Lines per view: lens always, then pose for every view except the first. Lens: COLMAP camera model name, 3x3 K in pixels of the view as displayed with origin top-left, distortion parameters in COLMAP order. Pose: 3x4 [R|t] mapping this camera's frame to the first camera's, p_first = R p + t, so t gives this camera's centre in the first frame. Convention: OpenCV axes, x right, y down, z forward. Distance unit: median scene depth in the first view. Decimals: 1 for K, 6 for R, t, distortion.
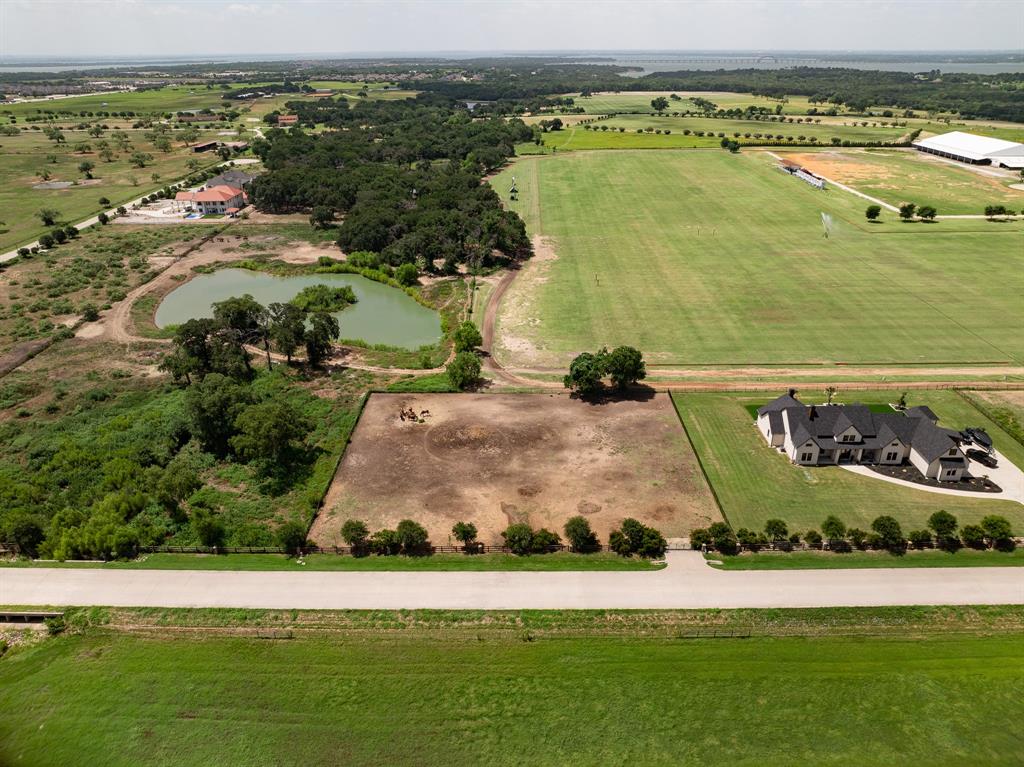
lens RADIAL K [[722.7, 0, 517.8], [0, 722.7, 376.4], [0, 0, 1]] dist [-0.038903, 0.003237]
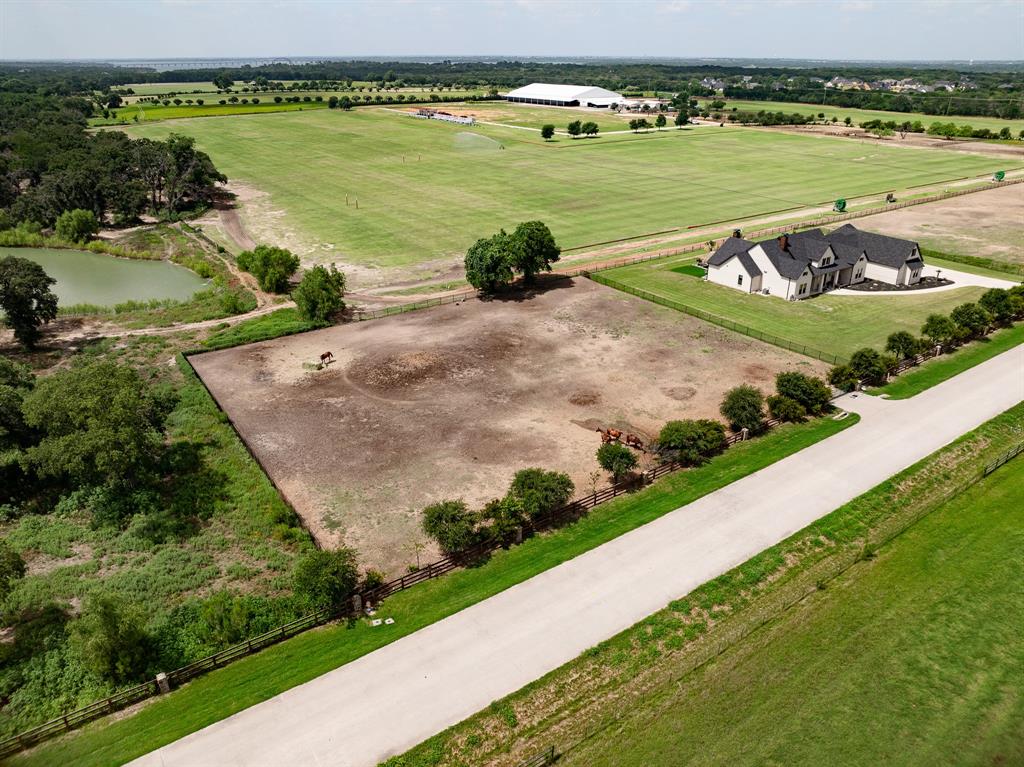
lens RADIAL K [[722.7, 0, 517.8], [0, 722.7, 376.4], [0, 0, 1]] dist [-0.038903, 0.003237]
pose [[0.815890, -0.229291, 0.530801, -0.343443], [0.234525, 0.970338, 0.058672, 0.078625], [-0.528509, 0.076616, 0.845463, 0.433233]]
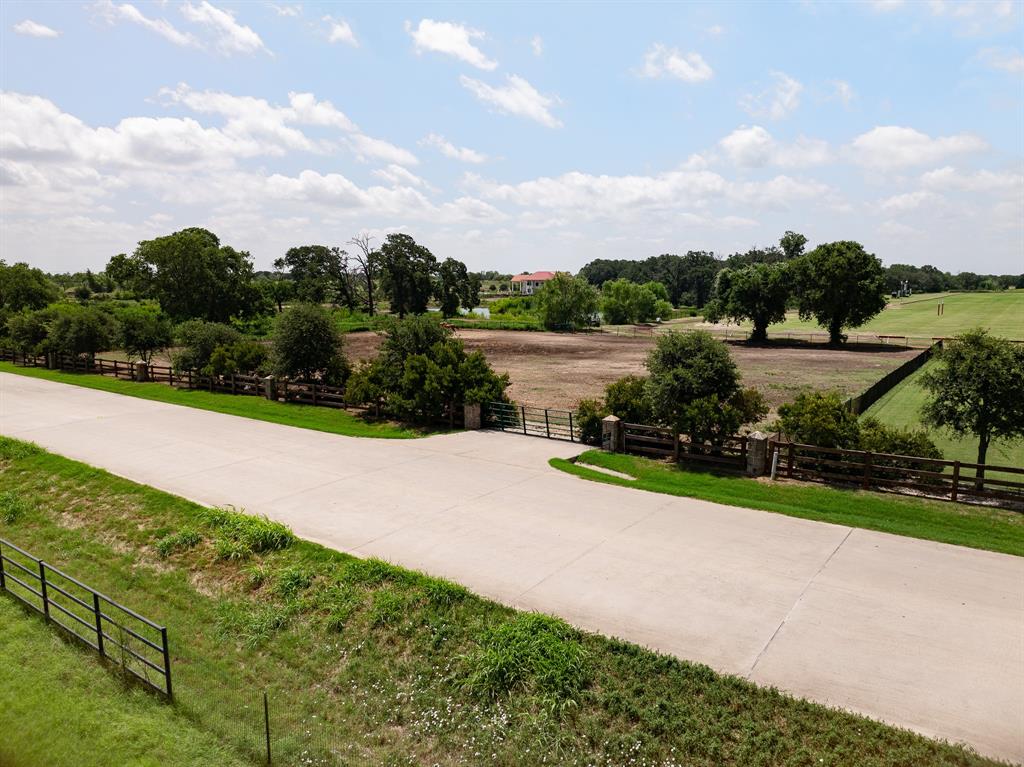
lens RADIAL K [[722.7, 0, 517.8], [0, 722.7, 376.4], [0, 0, 1]] dist [-0.038903, 0.003237]
pose [[0.811536, 0.079177, -0.578913, 0.291263], [-0.244705, 0.945758, -0.213685, 0.219635], [0.530592, 0.315076, 0.786892, 0.624725]]
